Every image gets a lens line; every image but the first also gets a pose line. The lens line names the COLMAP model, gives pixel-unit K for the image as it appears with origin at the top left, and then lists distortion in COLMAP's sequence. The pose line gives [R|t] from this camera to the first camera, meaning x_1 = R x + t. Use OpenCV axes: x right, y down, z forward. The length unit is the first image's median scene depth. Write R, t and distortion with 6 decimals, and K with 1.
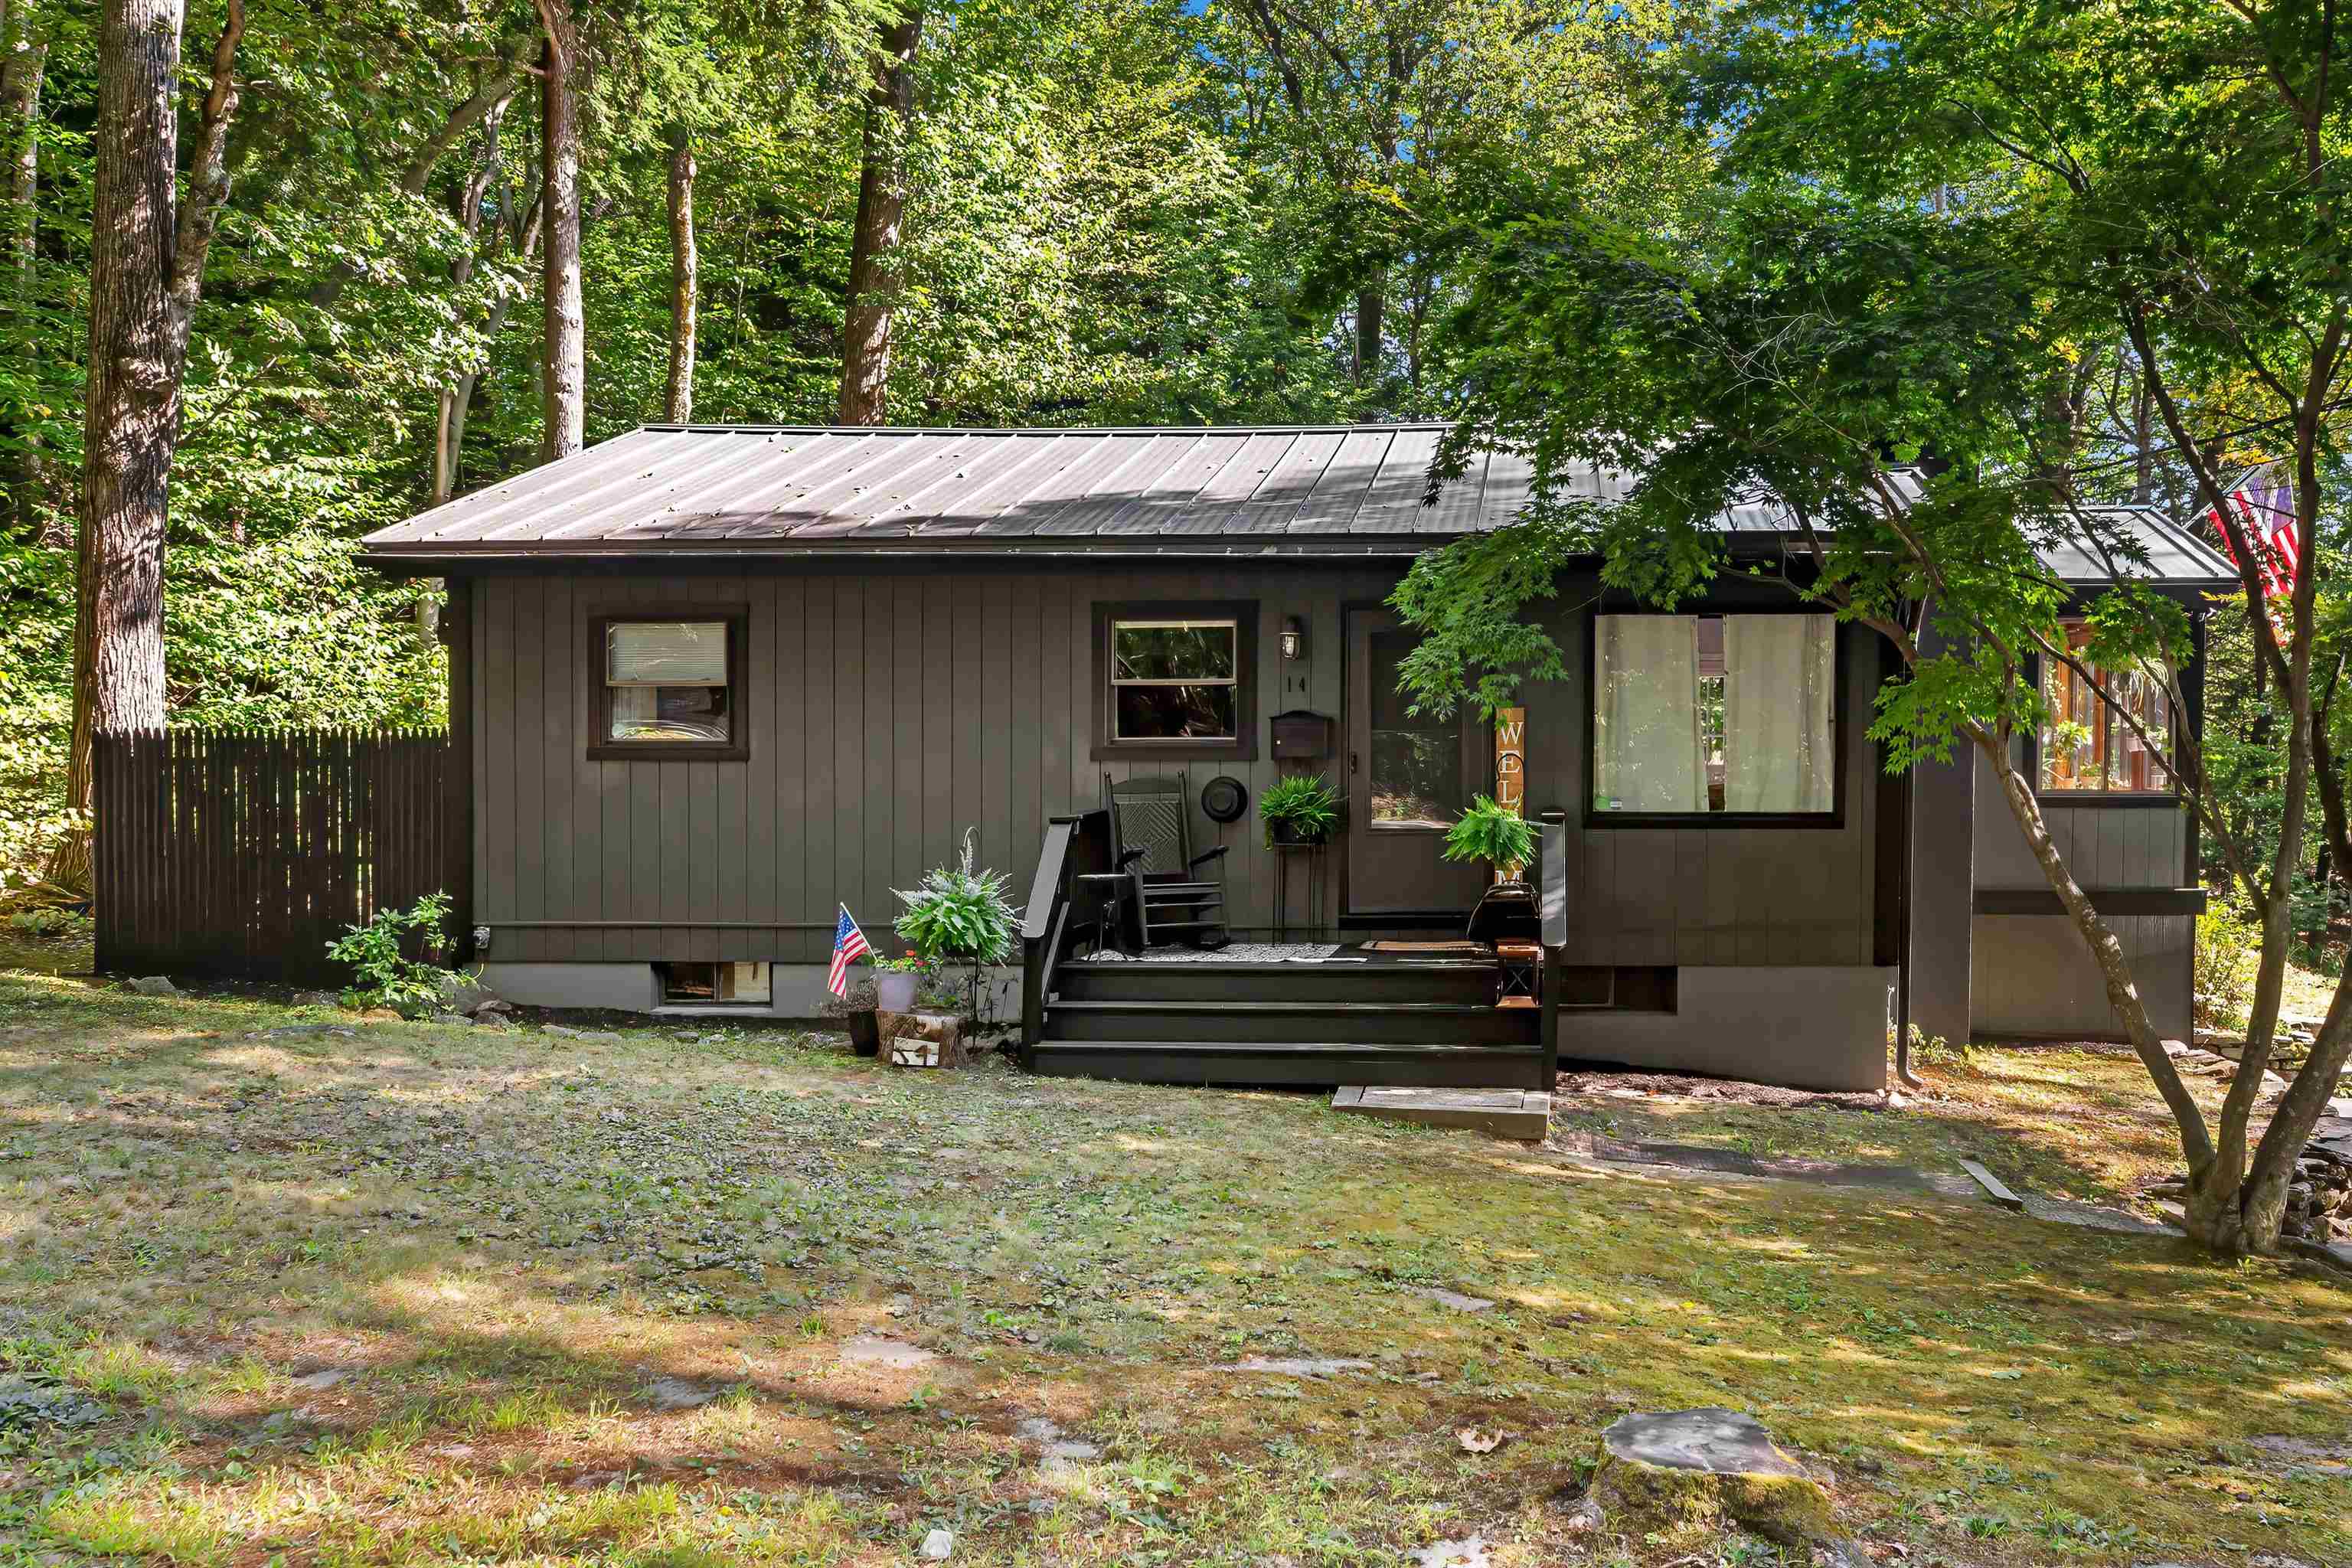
lens RADIAL K [[4882.8, 0, 1175.4], [0, 4882.8, 738.3], [0, 0, 1]] dist [-0.007775, 1.716480]
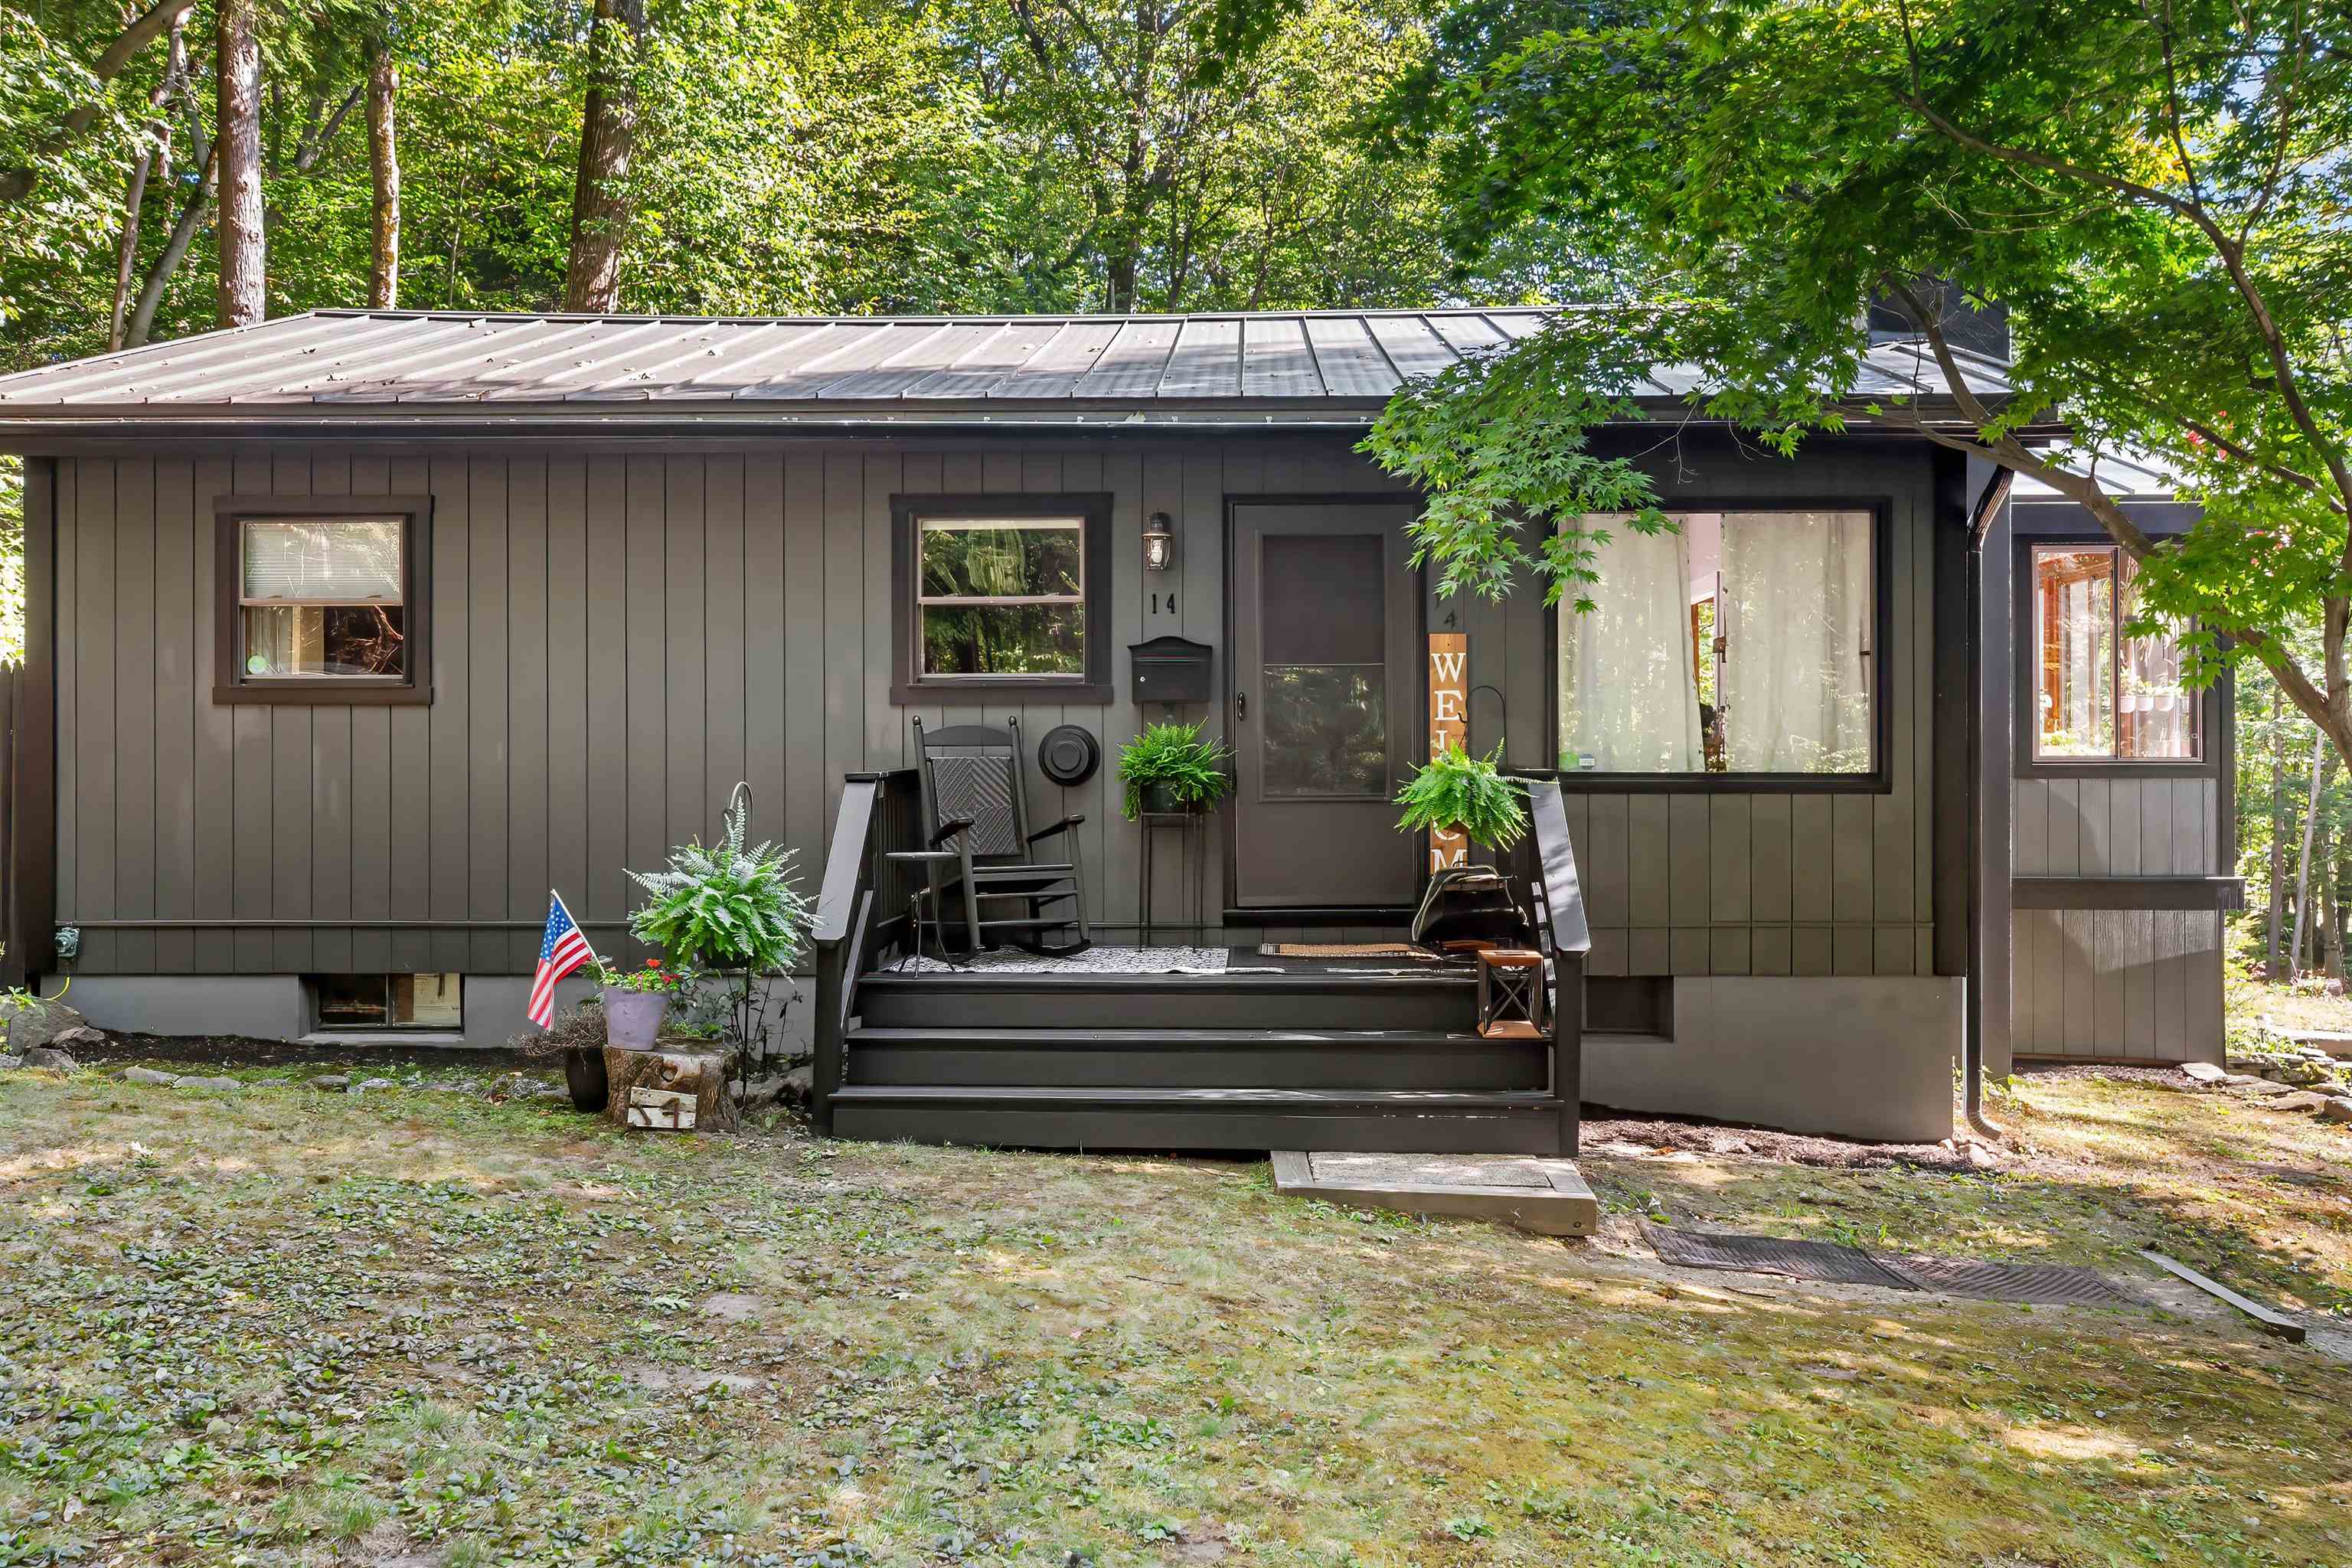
lens RADIAL K [[4882.8, 0, 1175.4], [0, 4882.8, 738.3], [0, 0, 1]] dist [-0.007775, 1.716480]
pose [[0.998458, 0.000353, 0.055513, -0.015868], [-0.000337, 1.000000, -0.000297, 0.010387], [-0.055513, 0.000277, 0.998458, 0.256395]]
